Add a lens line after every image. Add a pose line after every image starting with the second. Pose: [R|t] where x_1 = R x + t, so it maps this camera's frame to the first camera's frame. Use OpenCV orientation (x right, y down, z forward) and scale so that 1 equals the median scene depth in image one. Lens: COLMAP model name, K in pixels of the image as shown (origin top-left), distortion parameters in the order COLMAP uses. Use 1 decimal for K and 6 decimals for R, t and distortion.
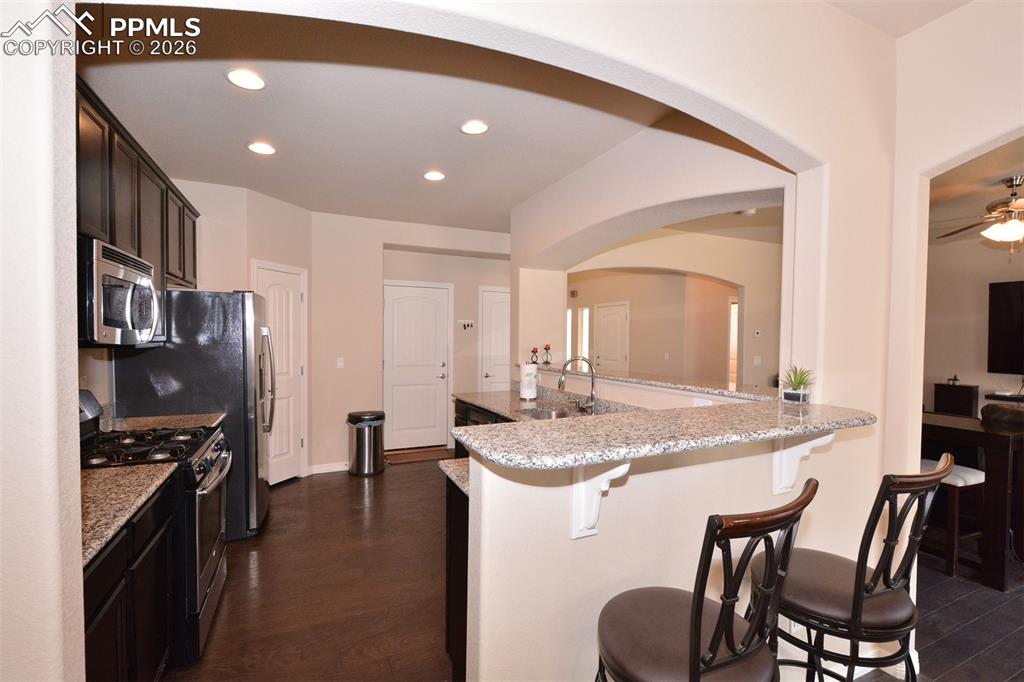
lens RADIAL K [[449.2, 0, 510.8], [0, 449.2, 345.0], [0, 0, 1]] dist [-0.008547, -0.000450]
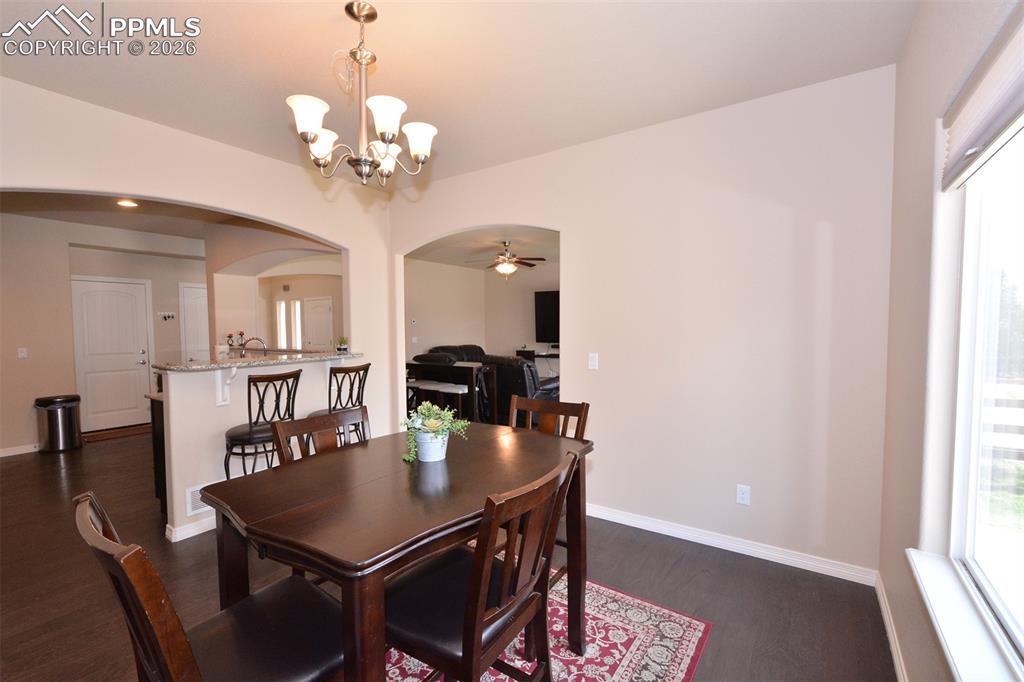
lens RADIAL K [[449.2, 0, 510.8], [0, 449.2, 345.0], [0, 0, 1]] dist [-0.008547, -0.000450]
pose [[0.854618, -0.036082, 0.518001, 0.068251], [0.023501, 0.999248, 0.030831, 0.016004], [-0.518724, -0.014175, 0.854824, -0.511365]]
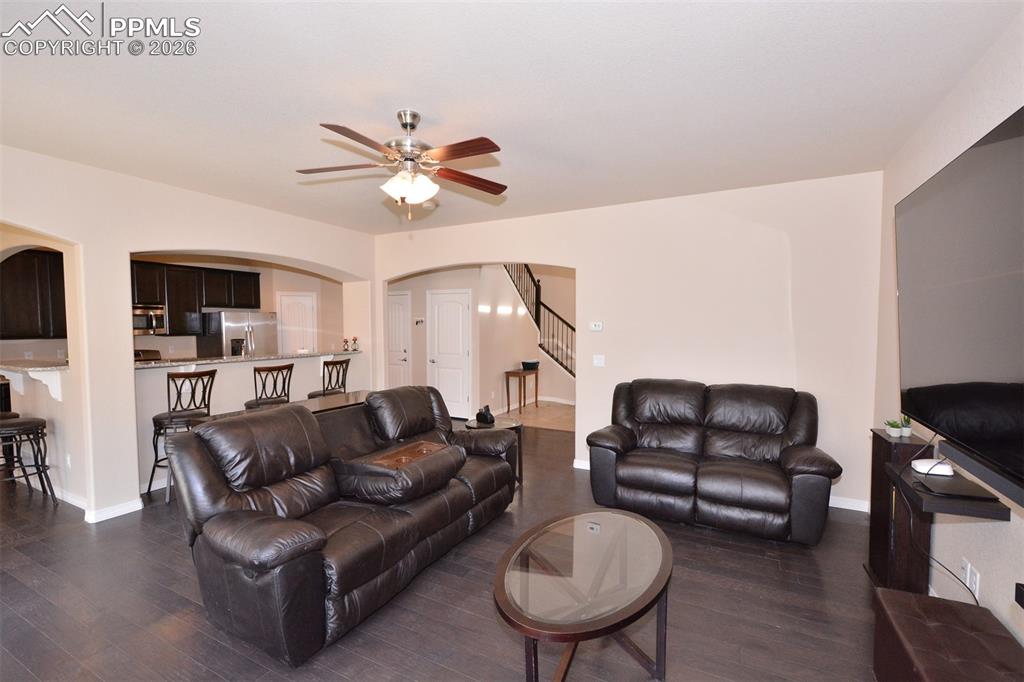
lens RADIAL K [[447.1, 0, 490.1], [0, 447.1, 343.4], [0, 0, 1]] dist [-0.000858, -0.000155]
pose [[0.583854, 0.028823, -0.811347, 1.274693], [-0.014950, 0.999582, 0.024752, -0.018731], [0.811721, -0.002322, 0.584041, 0.504970]]
